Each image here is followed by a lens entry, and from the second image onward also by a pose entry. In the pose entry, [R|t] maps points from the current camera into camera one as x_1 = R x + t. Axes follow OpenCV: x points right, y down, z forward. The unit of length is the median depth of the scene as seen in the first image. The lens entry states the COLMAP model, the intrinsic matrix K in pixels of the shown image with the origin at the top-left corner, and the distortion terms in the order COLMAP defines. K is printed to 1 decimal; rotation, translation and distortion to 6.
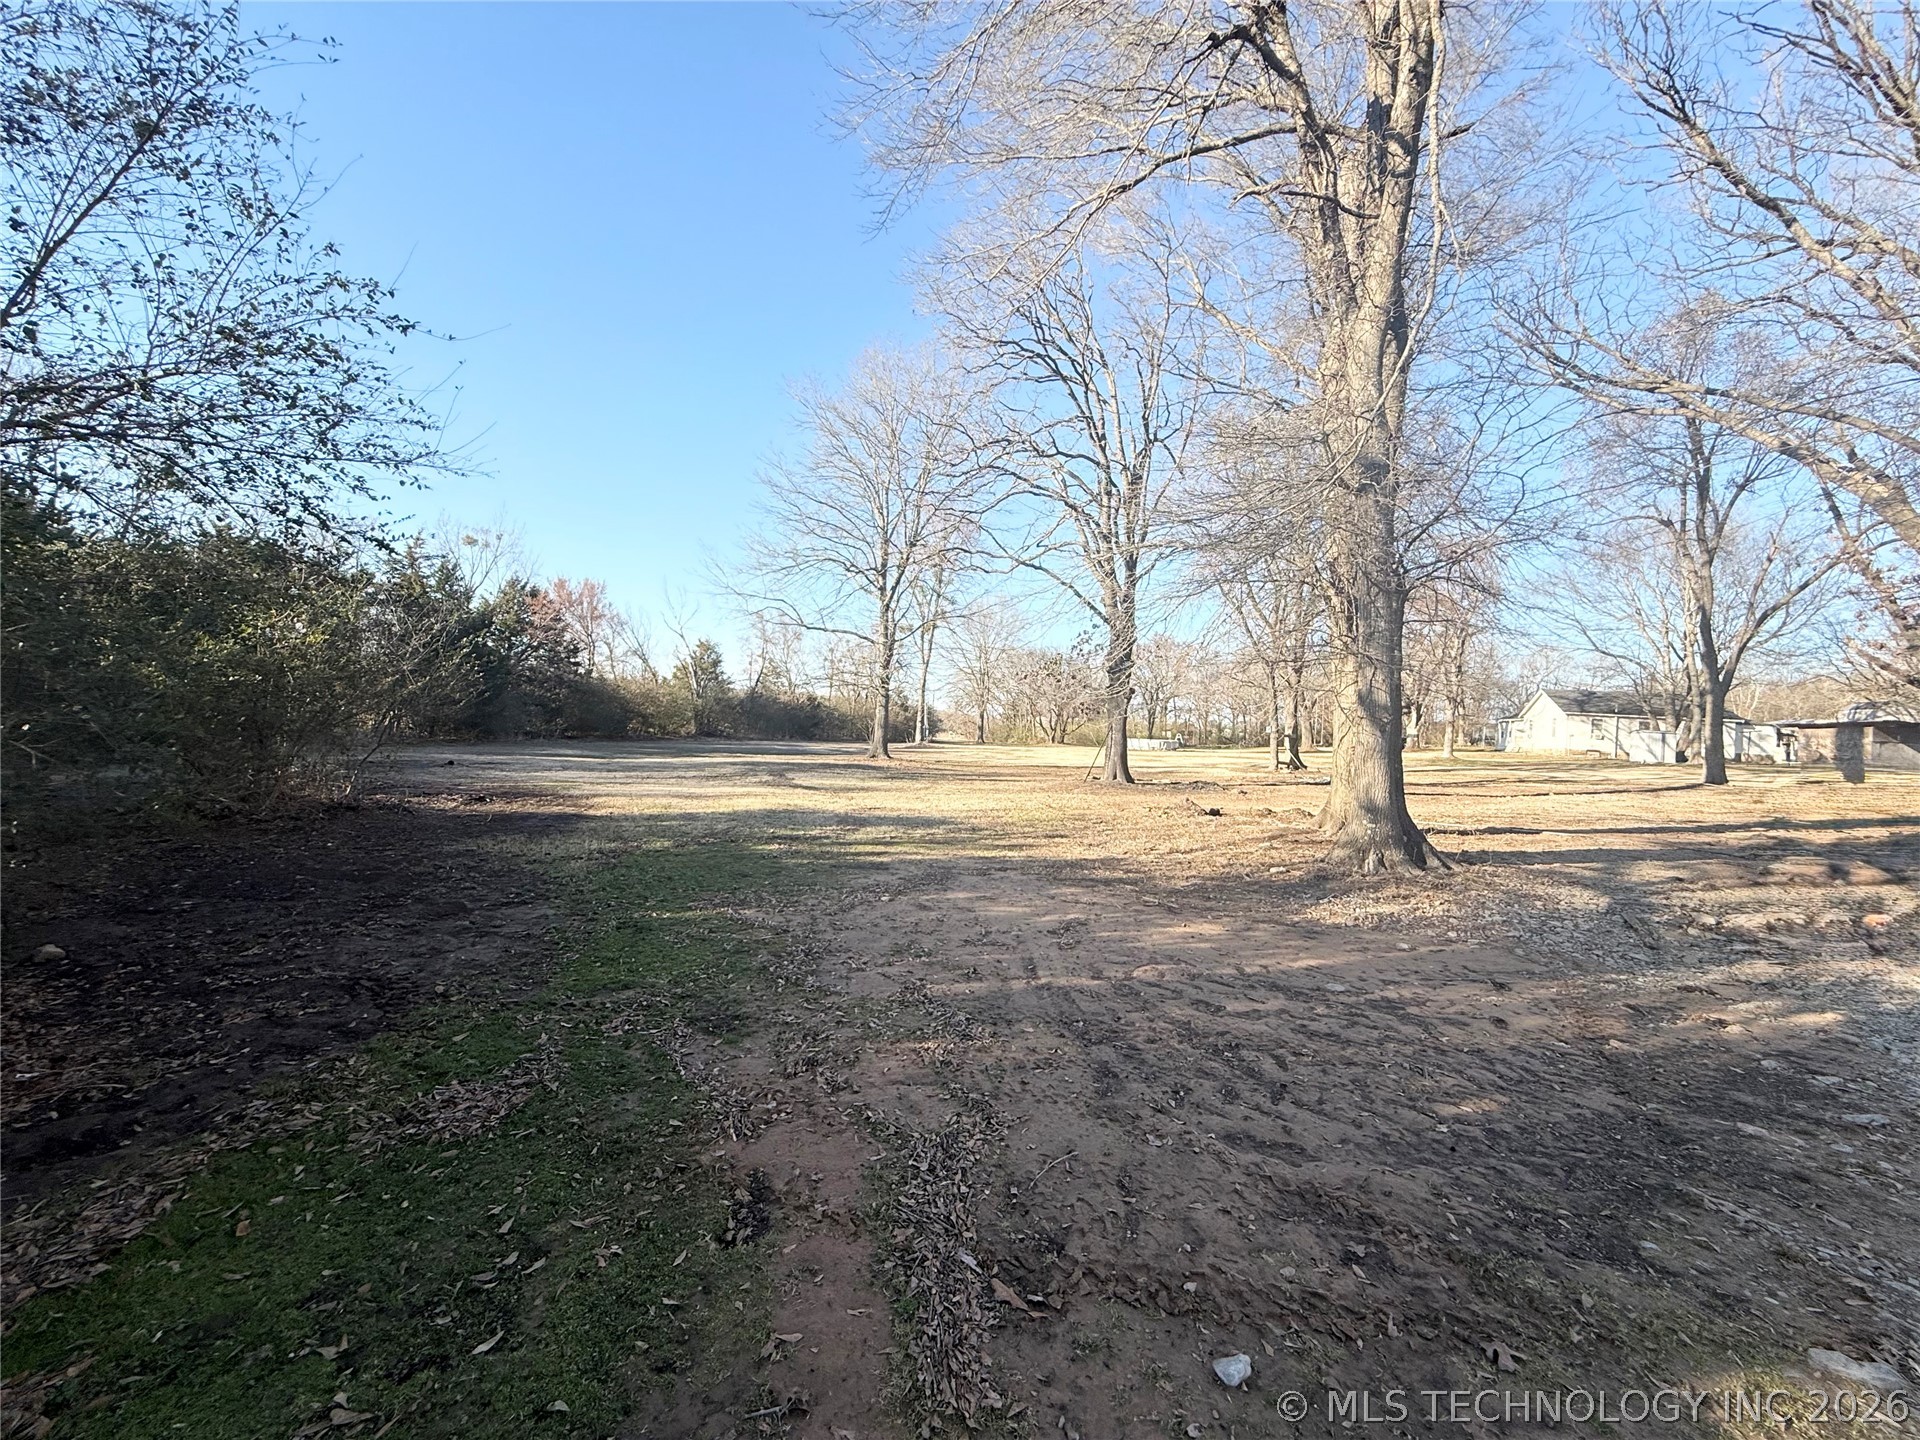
lens RADIAL K [[763.3, 0, 962.6], [0, 763.3, 717.1], [0, 0, 1]] dist [-0.000907, 0.000701]
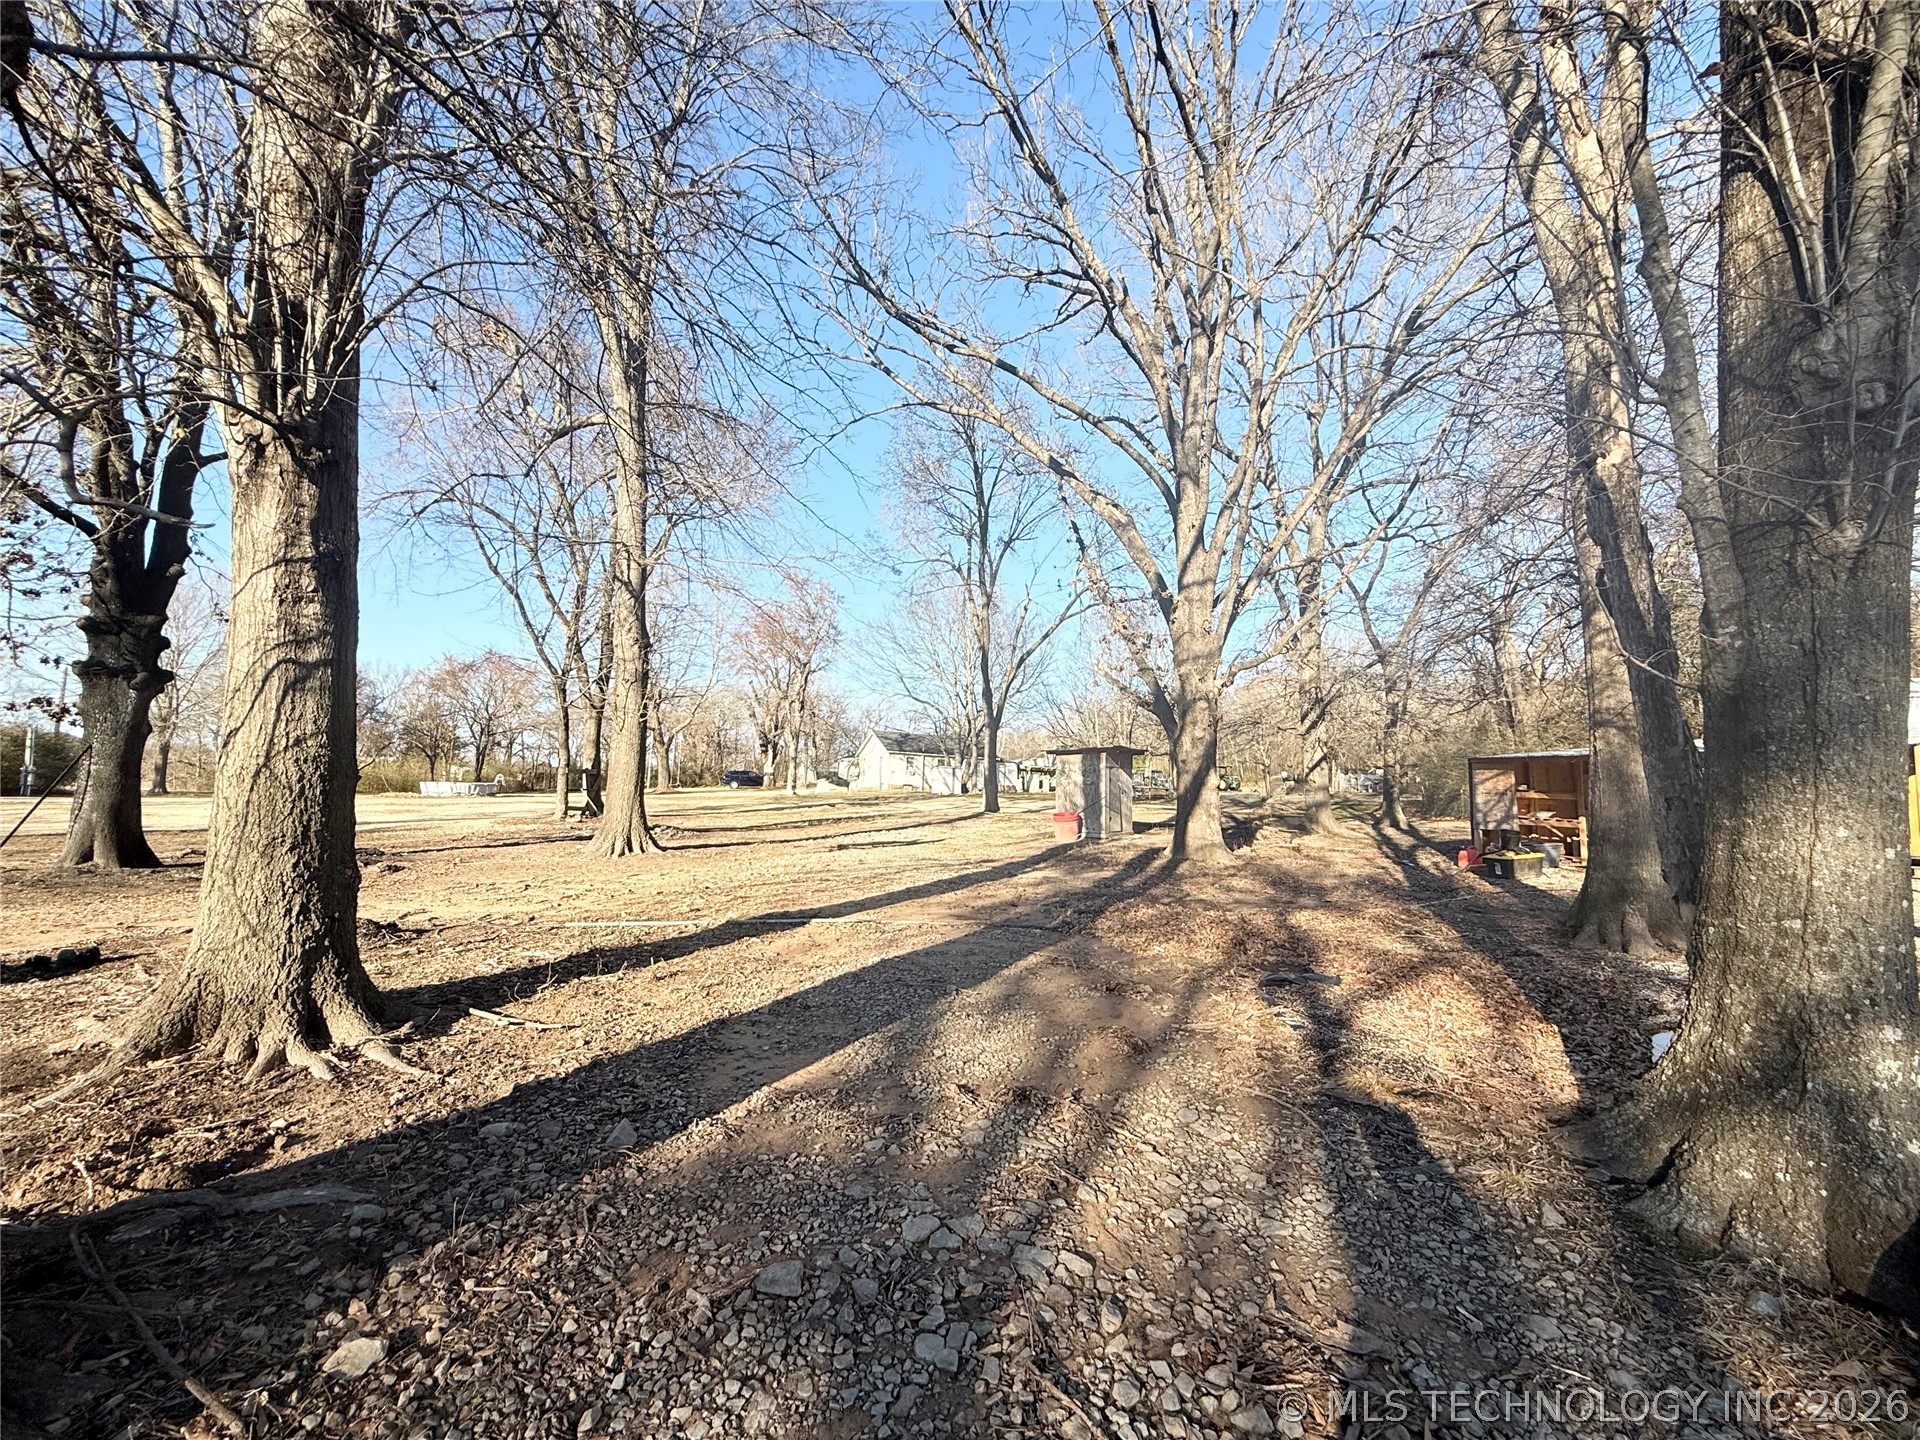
lens RADIAL K [[763.3, 0, 950.4], [0, 763.3, 710.5], [0, 0, 1]] dist [-0.000907, 0.000701]
pose [[0.737461, 0.044831, 0.673900, 0.185739], [-0.000954, 0.997863, -0.065339, 0.013522], [-0.675389, 0.047543, 0.735928, 0.210144]]
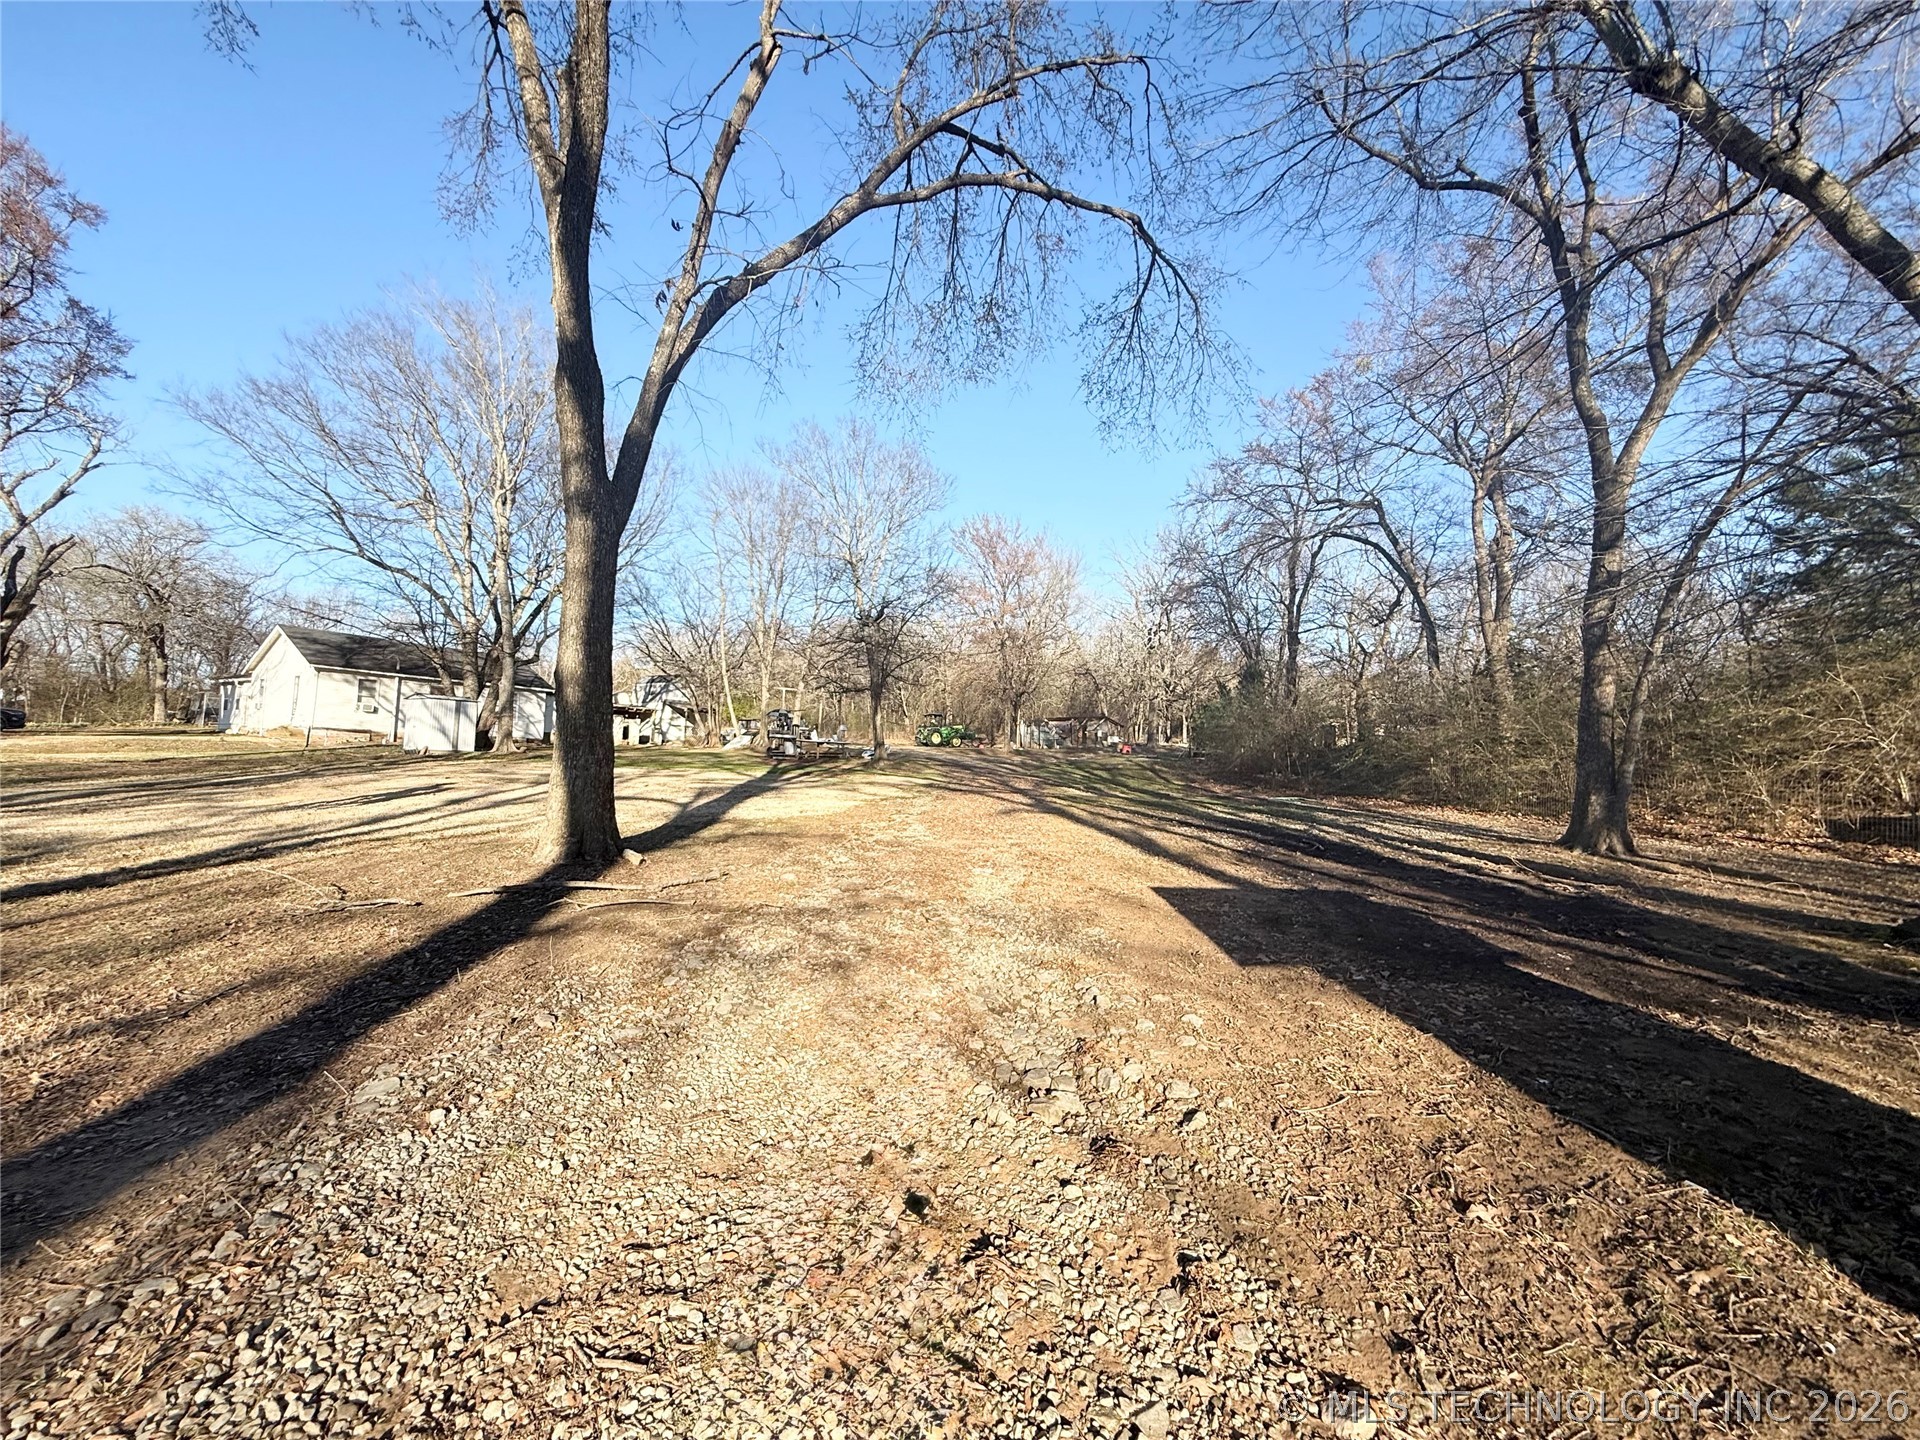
lens RADIAL K [[763.3, 0, 962.1], [0, 763.3, 721.5], [0, 0, 1]] dist [-0.000907, 0.000701]
pose [[0.255767, -0.000046, 0.966738, 0.689976], [-0.033439, 0.999401, 0.008894, 0.028902], [-0.966160, -0.034602, 0.255613, 0.729100]]
